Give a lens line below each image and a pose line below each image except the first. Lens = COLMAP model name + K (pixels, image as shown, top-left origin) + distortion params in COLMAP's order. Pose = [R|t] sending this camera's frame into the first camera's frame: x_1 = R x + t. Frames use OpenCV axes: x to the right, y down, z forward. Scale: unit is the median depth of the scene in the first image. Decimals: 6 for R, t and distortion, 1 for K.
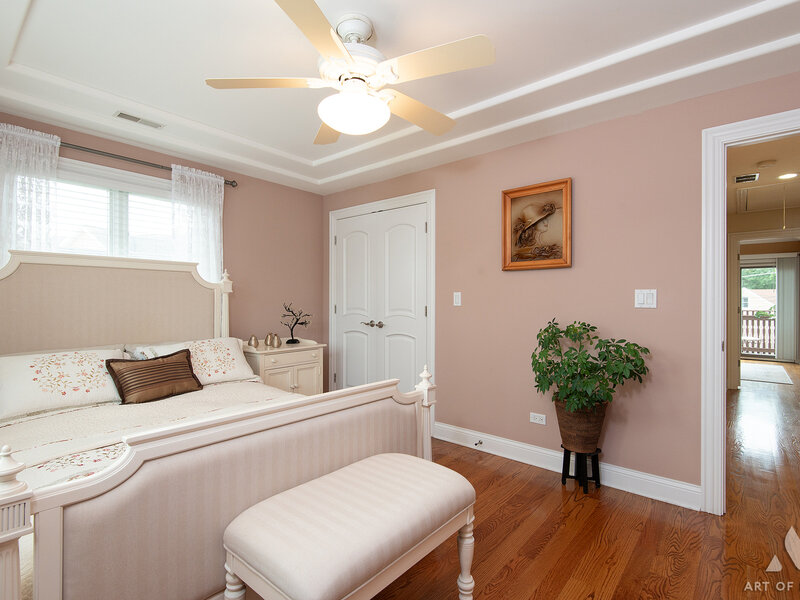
lens RADIAL K [[403.7, 0, 397.5], [0, 403.7, 300.9], [0, 0, 1]] dist [0.019465, -0.013834]
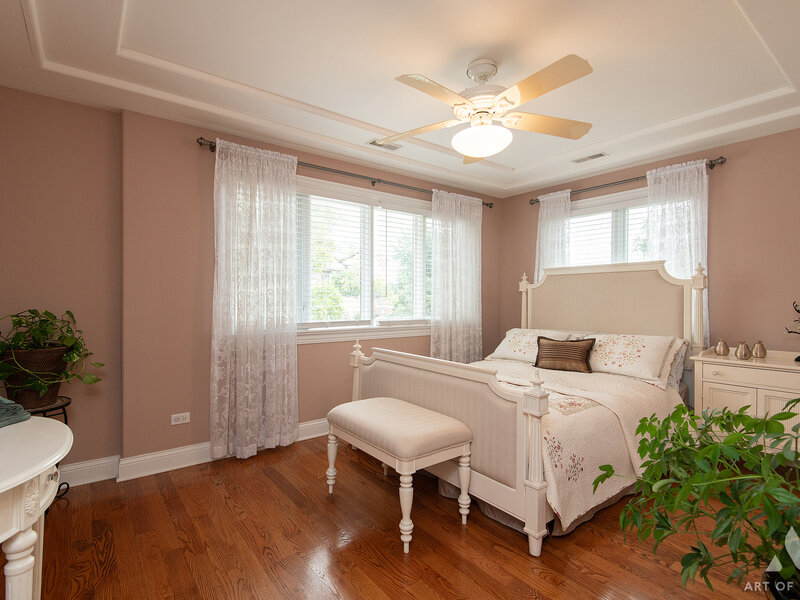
lens RADIAL K [[403.7, 0, 399.9], [0, 403.7, 298.5], [0, 0, 1]] dist [0.019465, -0.013834]
pose [[-0.197191, -0.006484, -0.980344, 0.668174], [-0.000618, 0.999979, -0.006489, 0.008677], [0.980365, -0.000673, -0.197191, 0.599696]]
